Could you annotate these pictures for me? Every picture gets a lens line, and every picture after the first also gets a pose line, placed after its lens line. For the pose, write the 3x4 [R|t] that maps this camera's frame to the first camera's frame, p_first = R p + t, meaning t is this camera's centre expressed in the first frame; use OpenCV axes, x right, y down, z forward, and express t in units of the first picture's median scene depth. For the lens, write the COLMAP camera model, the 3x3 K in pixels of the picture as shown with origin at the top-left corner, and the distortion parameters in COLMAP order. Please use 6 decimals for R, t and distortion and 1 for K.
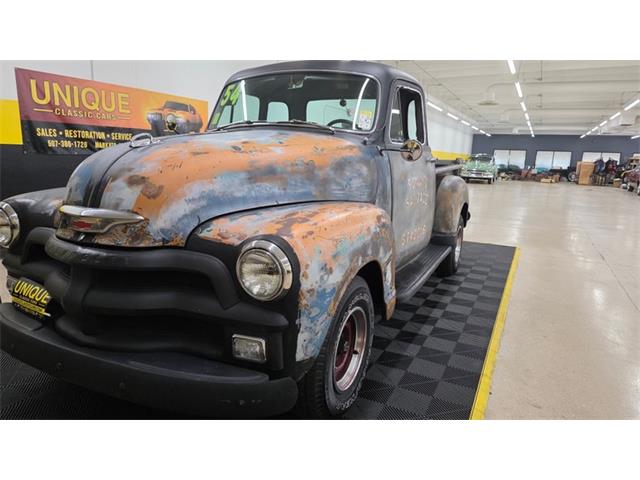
lens RADIAL K [[431.8, 0, 322.5], [0, 431.8, 238.2], [0, 0, 1]] dist [0.026284, -0.003730]
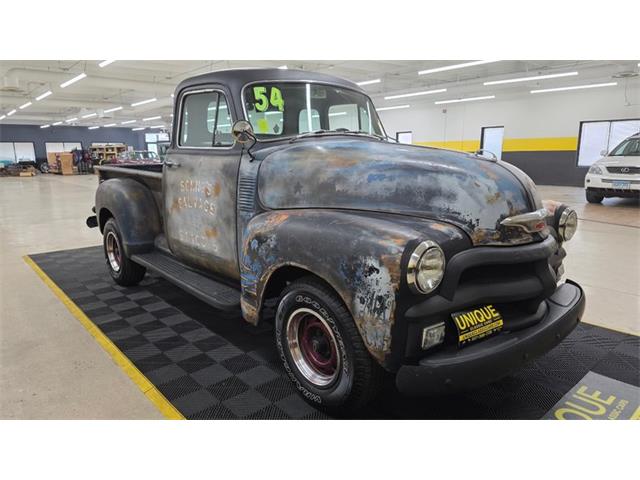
lens RADIAL K [[429.9, 0, 317.4], [0, 429.9, 241.7], [0, 0, 1]] dist [0.066305, -0.060349]
pose [[0.384811, -0.233187, 0.893053, -1.028145], [0.204020, 0.965116, 0.164093, -0.171456], [-0.900165, 0.119056, 0.418962, 0.563964]]
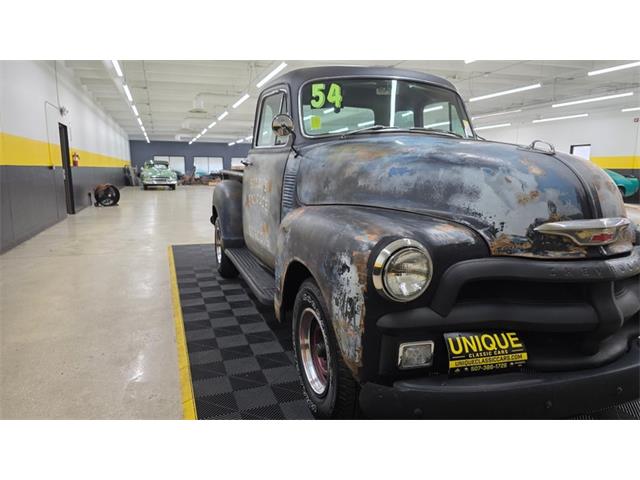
lens RADIAL K [[429.9, 0, 317.4], [0, 429.9, 241.7], [0, 0, 1]] dist [0.066305, -0.060349]
pose [[0.693546, -0.156183, 0.703278, -0.876505], [0.160730, 0.985156, 0.060276, -0.094715], [-0.702253, 0.071234, 0.708355, 0.407813]]
